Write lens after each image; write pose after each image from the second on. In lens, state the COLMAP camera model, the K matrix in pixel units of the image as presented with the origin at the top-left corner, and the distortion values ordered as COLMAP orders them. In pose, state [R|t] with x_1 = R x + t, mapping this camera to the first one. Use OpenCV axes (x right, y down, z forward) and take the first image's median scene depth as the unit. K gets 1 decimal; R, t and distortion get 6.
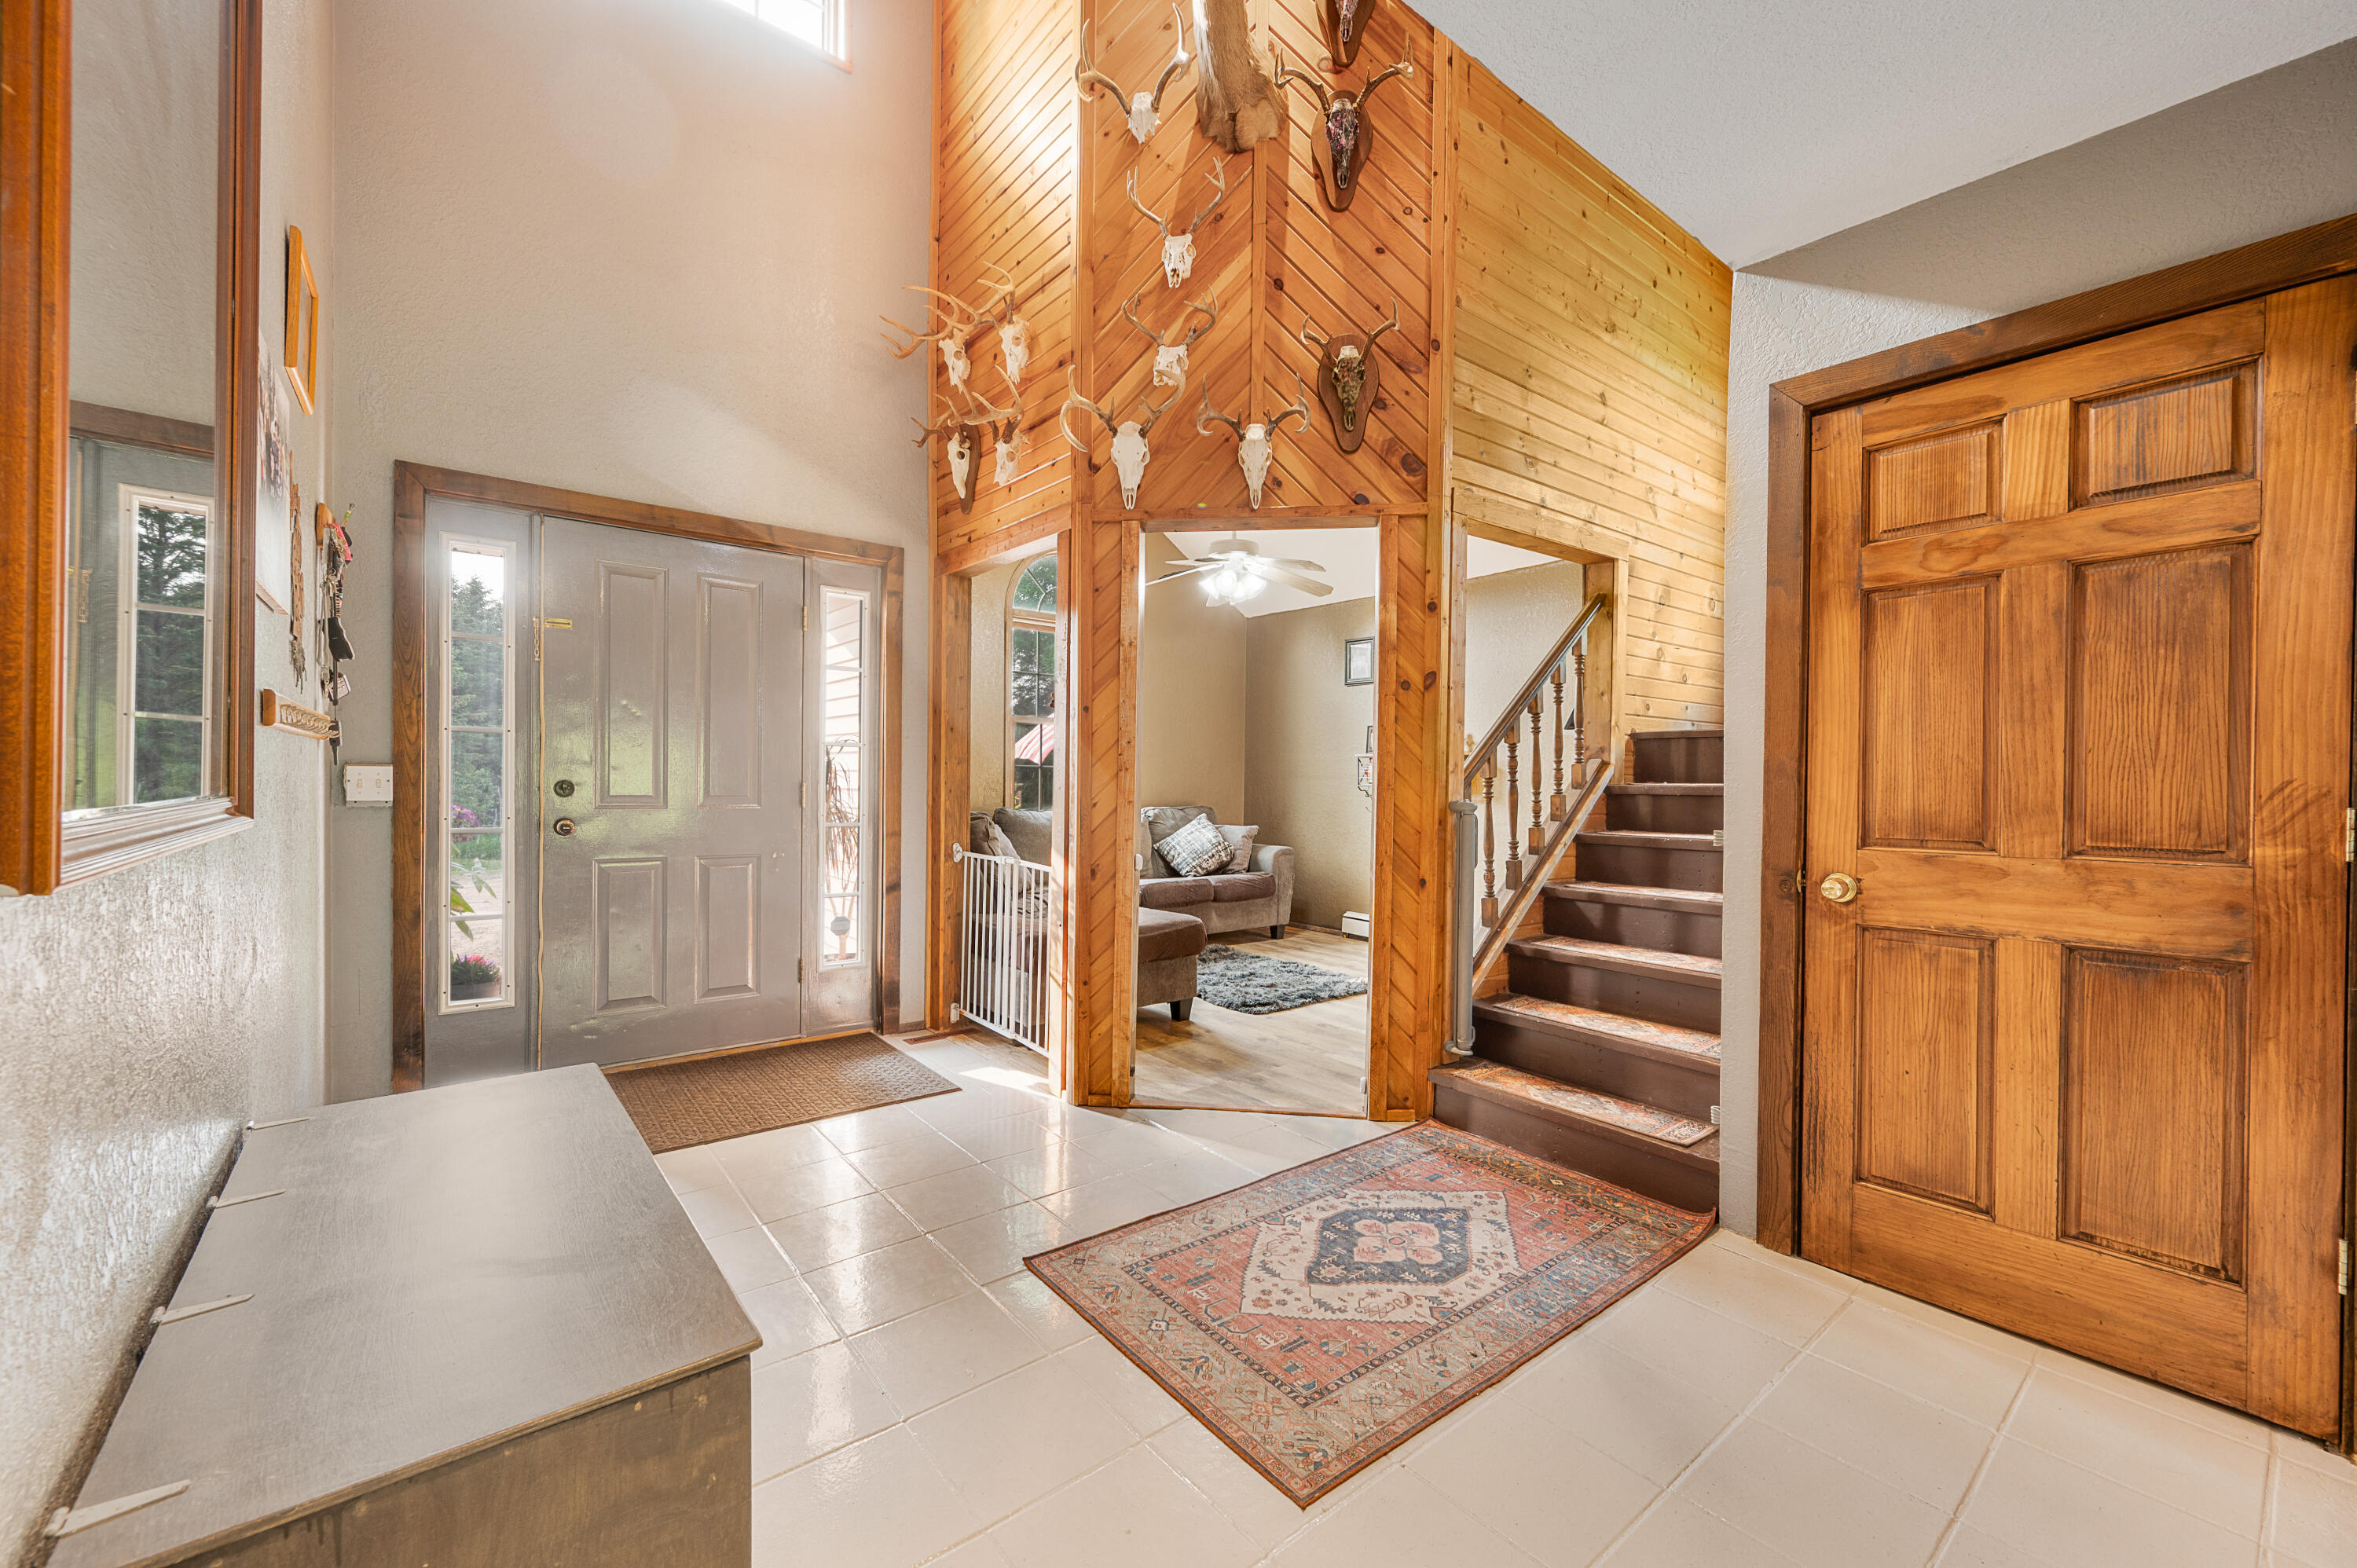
lens RADIAL K [[946.4, 0, 1173.5], [0, 946.4, 783.7], [0, 0, 1]] dist [0.000662, -0.000353]
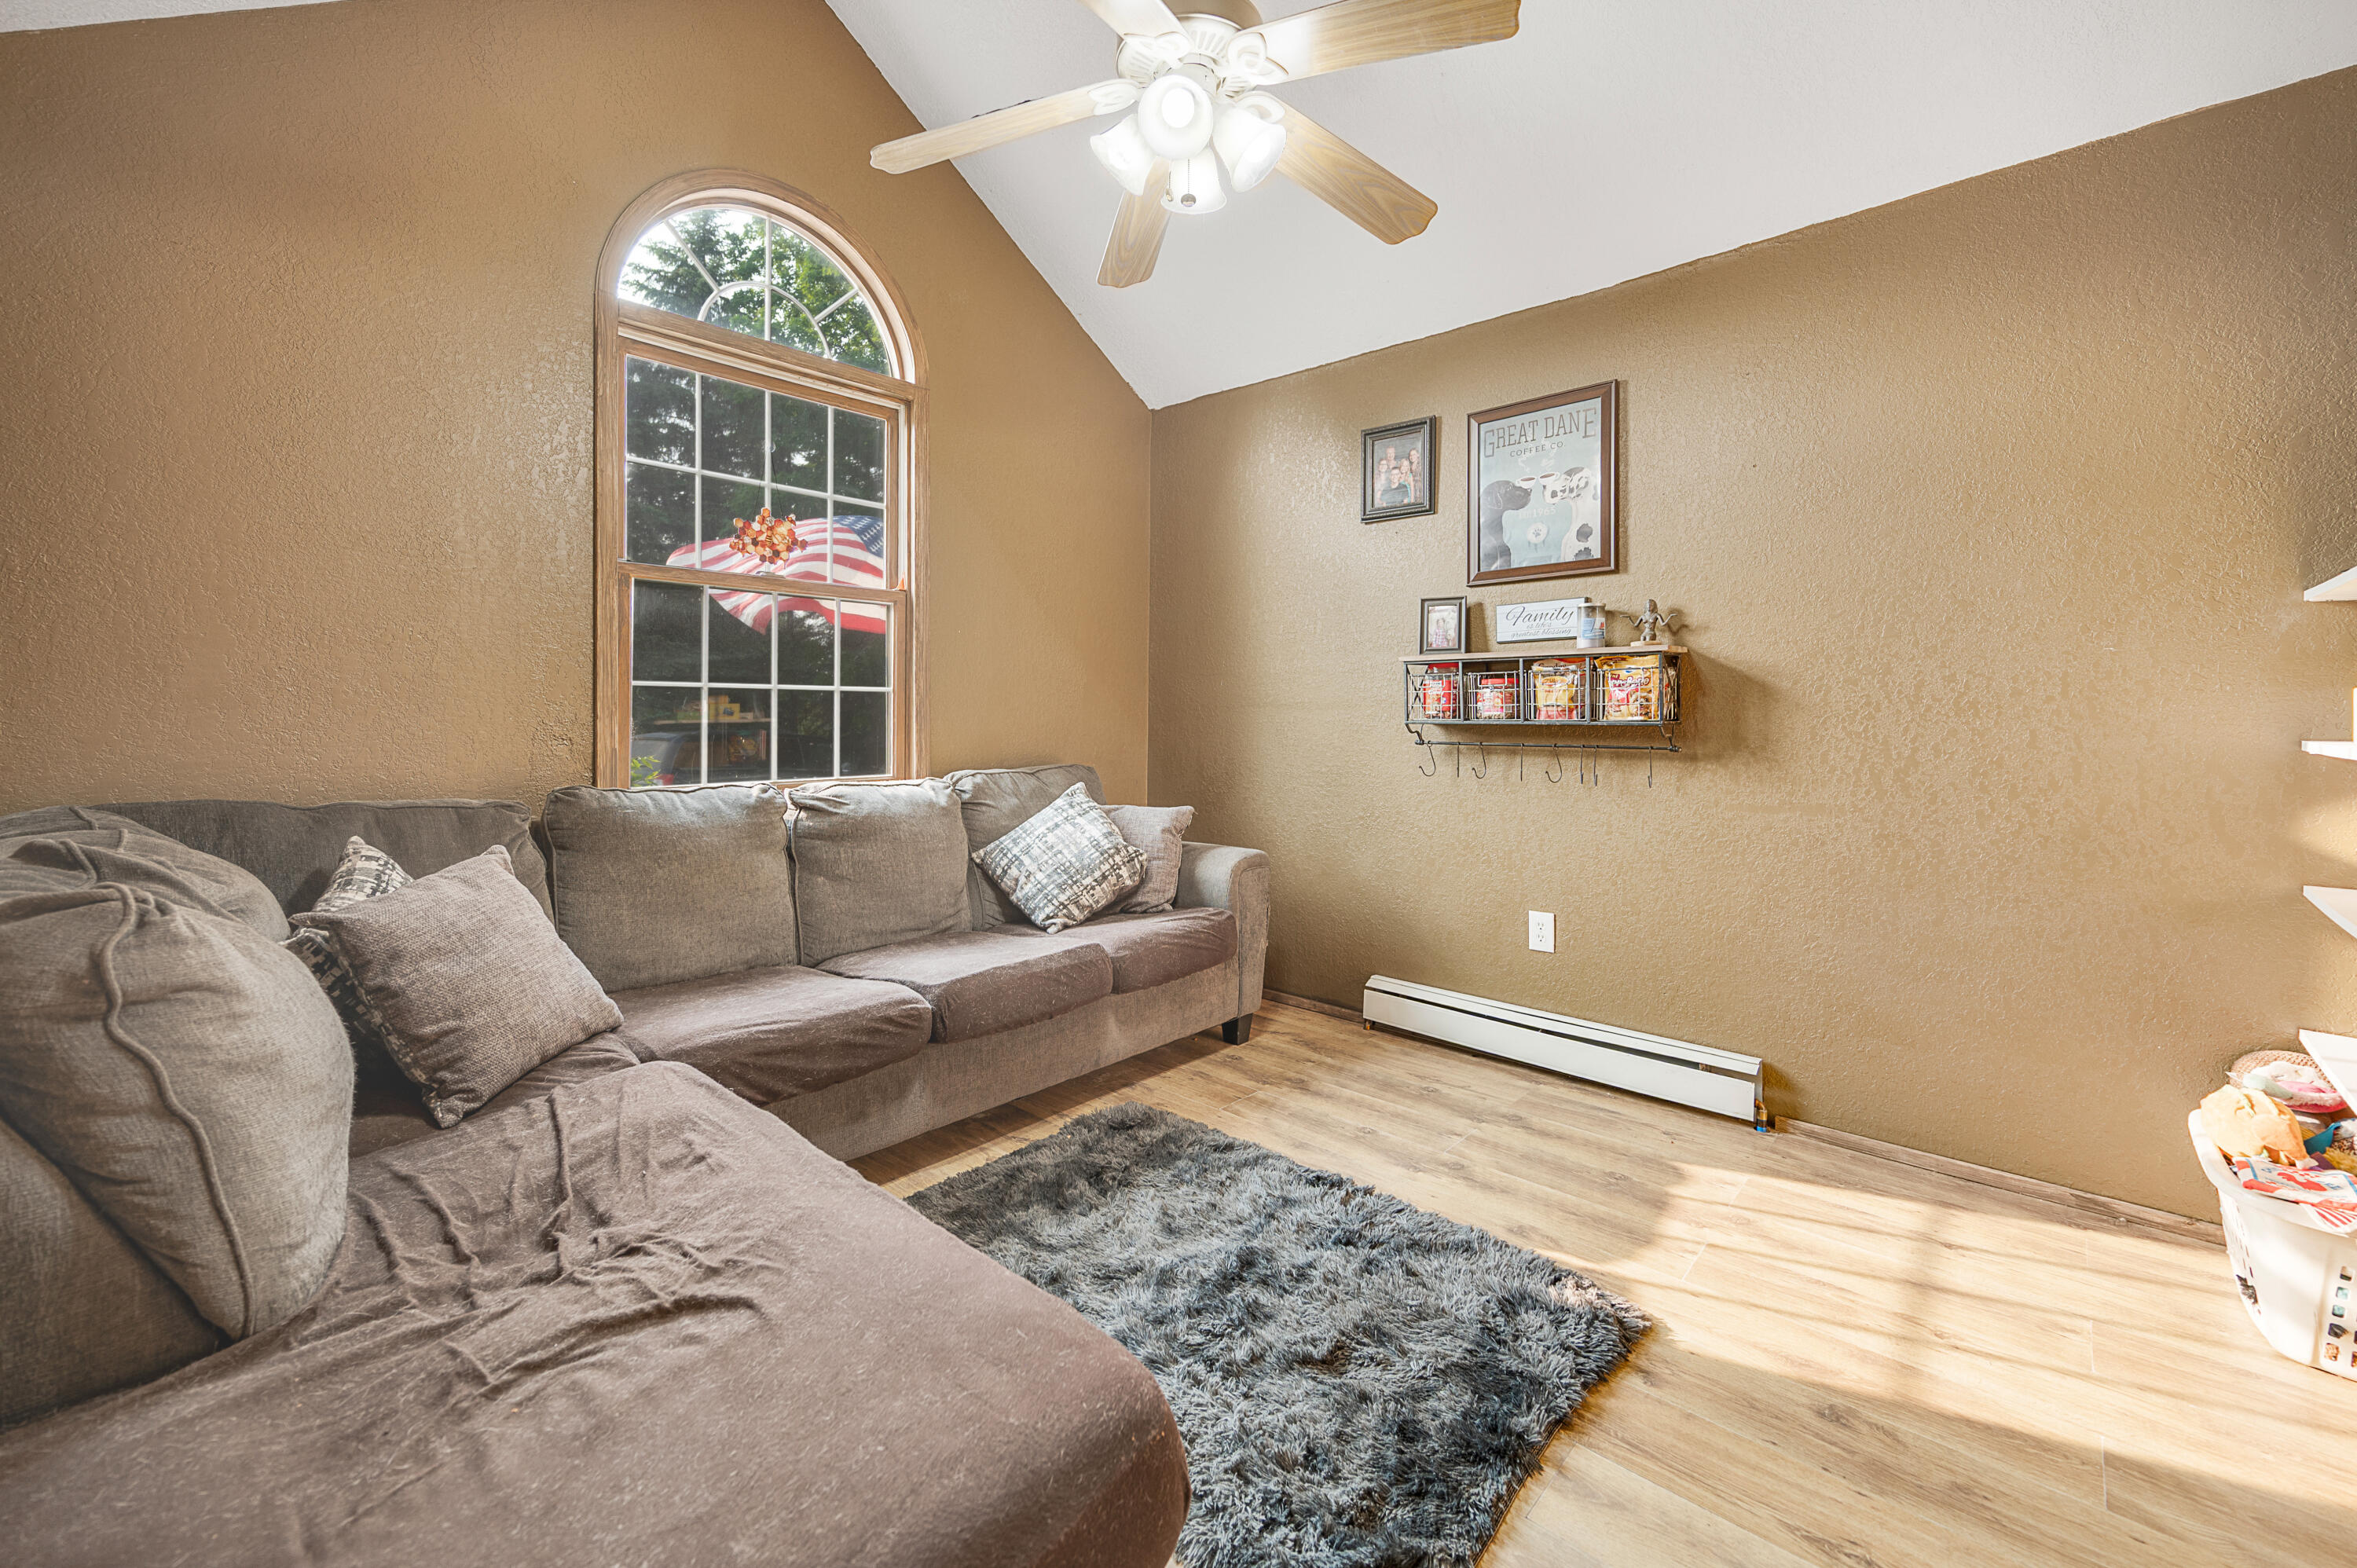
lens RADIAL K [[946.4, 0, 1190.1], [0, 946.4, 718.5], [0, 0, 1]] dist [0.000662, -0.000353]
pose [[0.982926, -0.008310, 0.183815, -0.000808], [0.008220, 0.999965, 0.001251, -0.001478], [-0.183819, 0.000281, 0.982960, 0.528782]]
